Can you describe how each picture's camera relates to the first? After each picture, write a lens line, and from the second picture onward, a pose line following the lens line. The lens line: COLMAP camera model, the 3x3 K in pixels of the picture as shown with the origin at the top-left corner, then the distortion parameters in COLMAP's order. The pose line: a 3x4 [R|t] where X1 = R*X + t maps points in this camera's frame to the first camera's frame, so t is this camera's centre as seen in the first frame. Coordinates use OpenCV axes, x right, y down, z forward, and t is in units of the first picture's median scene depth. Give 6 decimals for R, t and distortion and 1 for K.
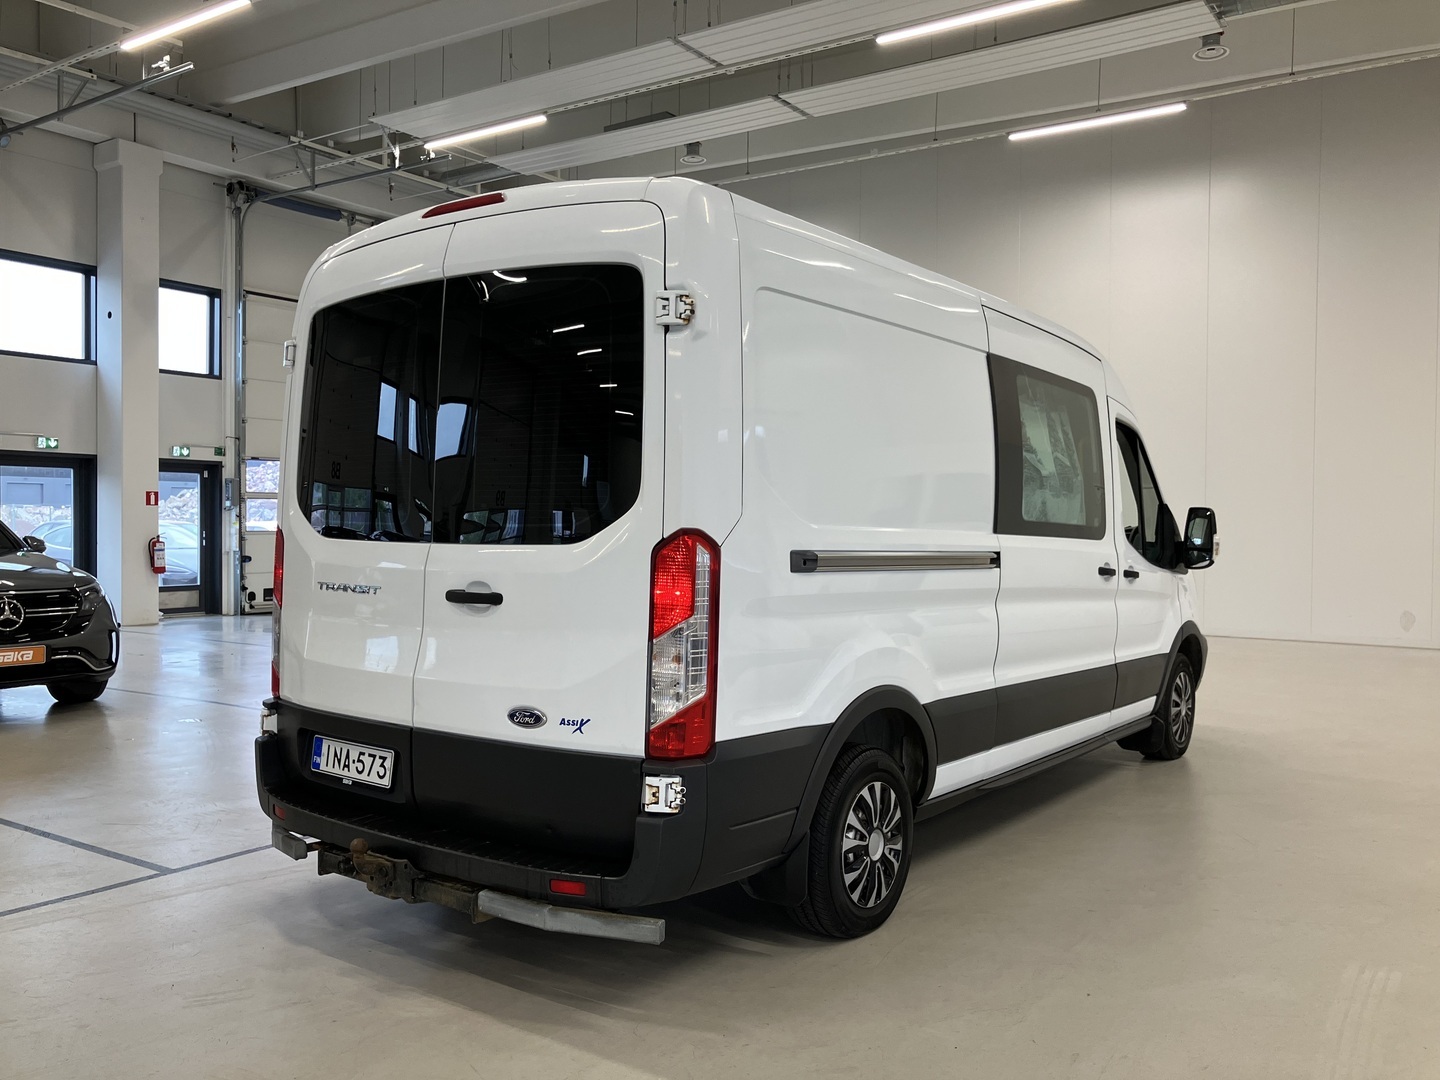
lens RADIAL K [[1201.4, 0, 720.0], [0, 1201.4, 540.0], [0, 0, 1]] dist [0.007797, -0.005577]
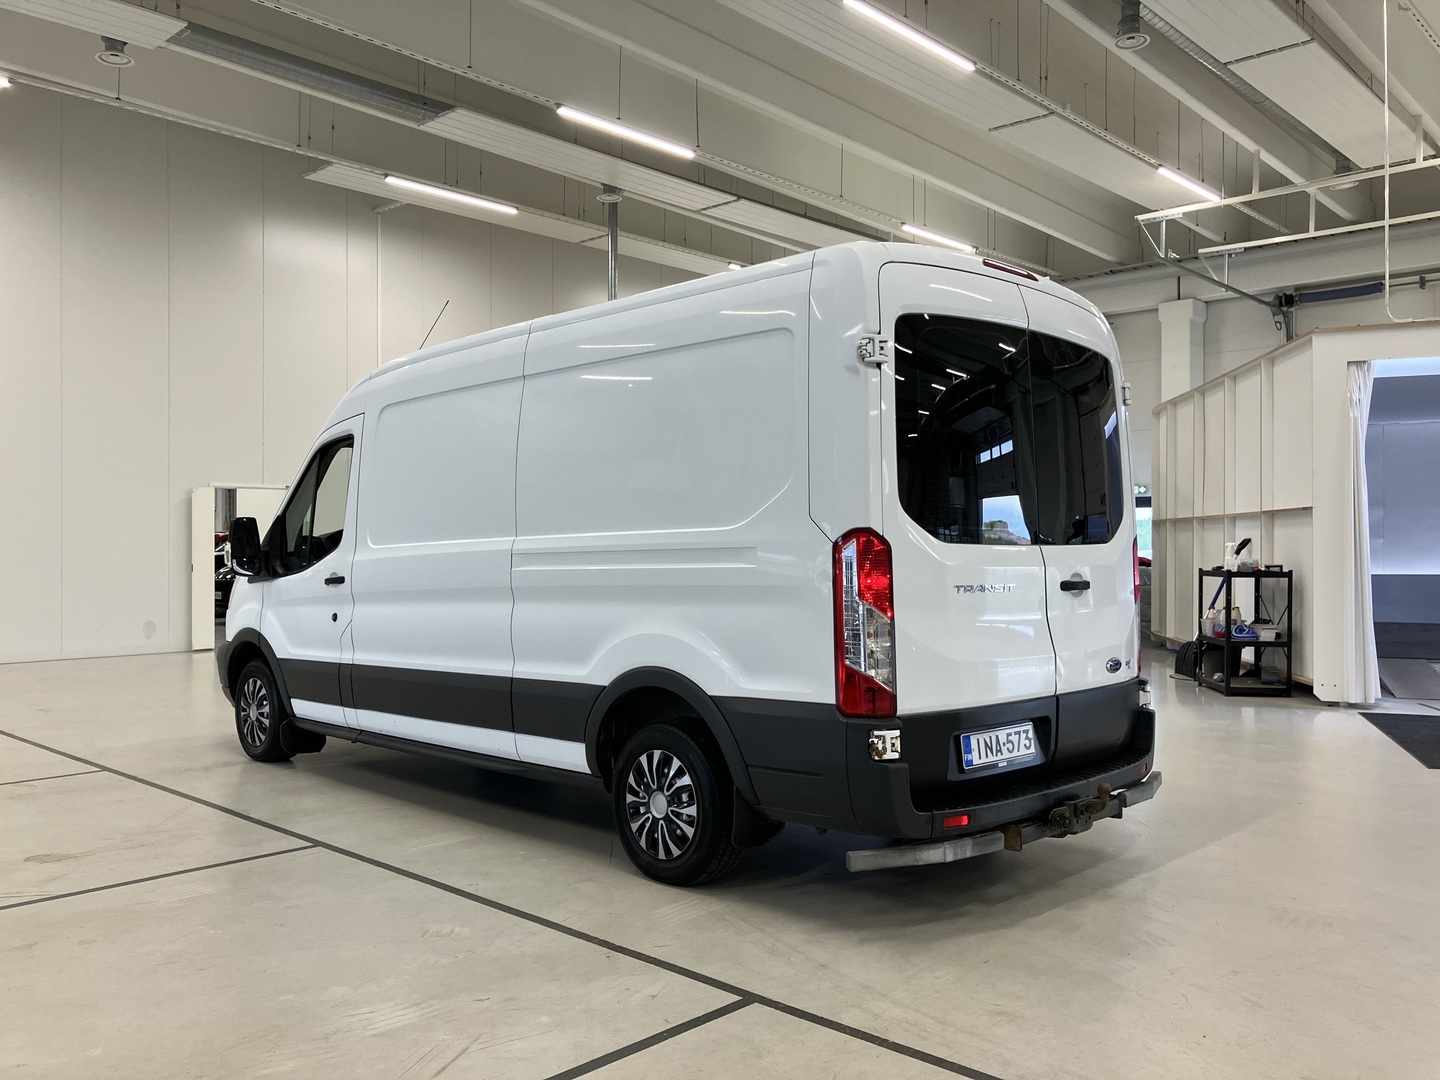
lens RADIAL K [[1201.4, 0, 720.0], [0, 1201.4, 540.0], [0, 0, 1]] dist [0.007797, -0.005577]
pose [[0.152304, -0.000247, 0.988334, -1.464214], [0.018443, 0.999827, -0.002592, -0.005711], [-0.988162, 0.018623, 0.152282, 1.106390]]
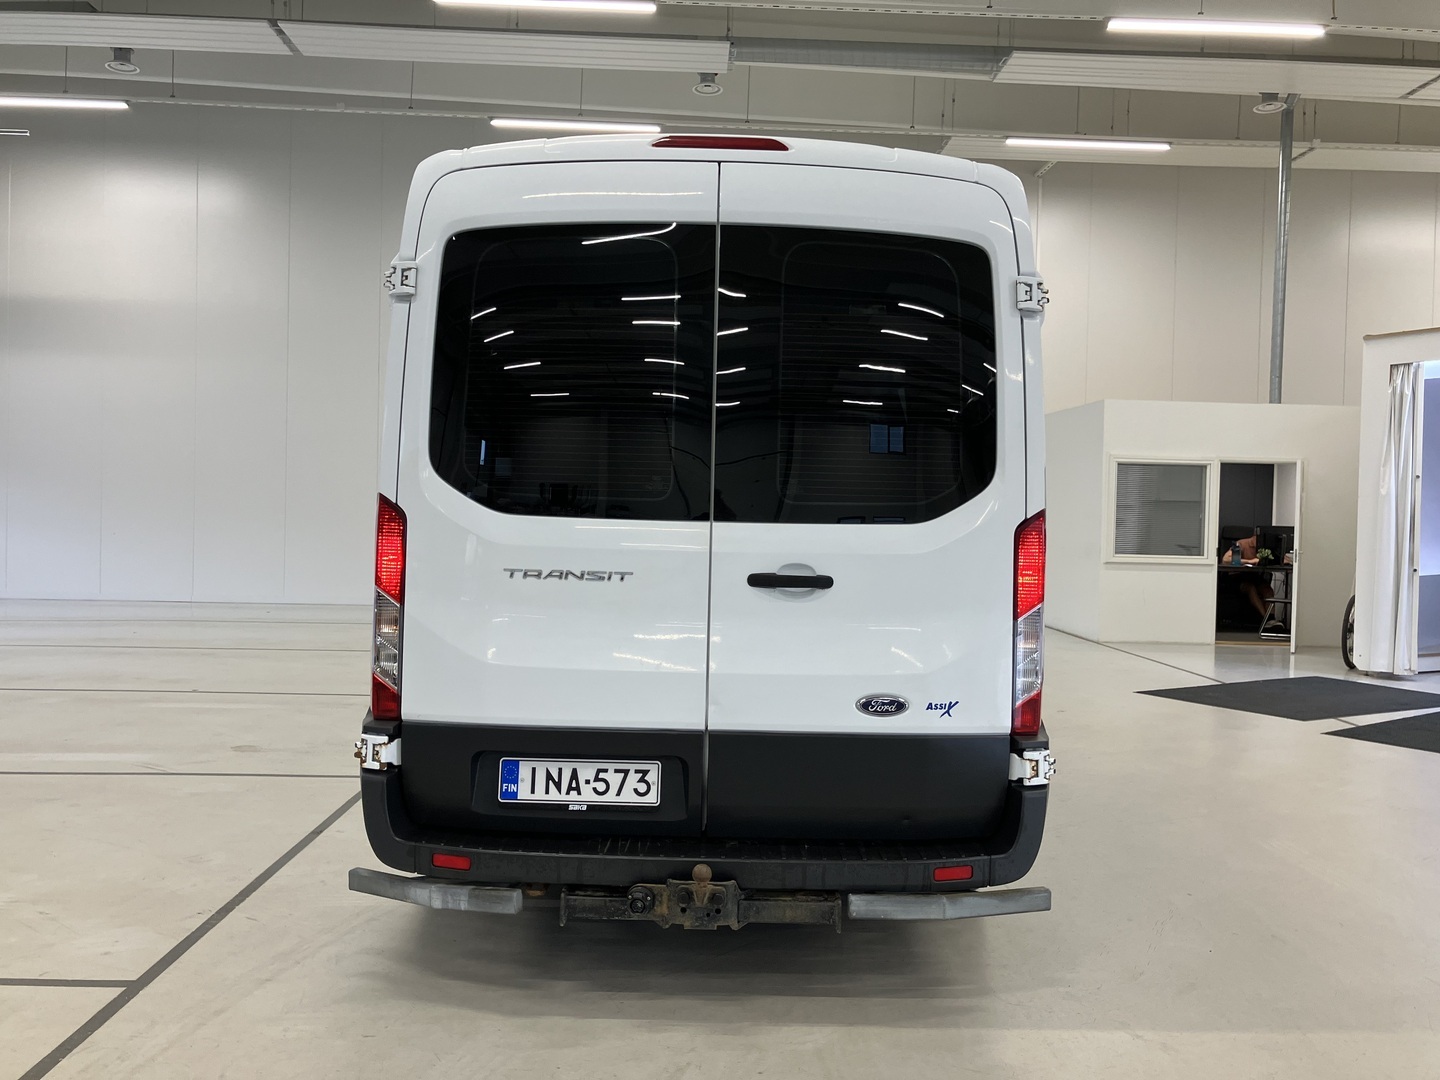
lens RADIAL K [[1192.0, 0, 728.4], [0, 1192.0, 537.7], [0, 0, 1]] dist [0.017178, -0.013644]
pose [[0.803344, 0.000907, 0.595515, -0.733228], [-0.008190, 0.999921, 0.009524, 0.005941], [-0.595459, -0.012528, 0.803288, 0.282542]]
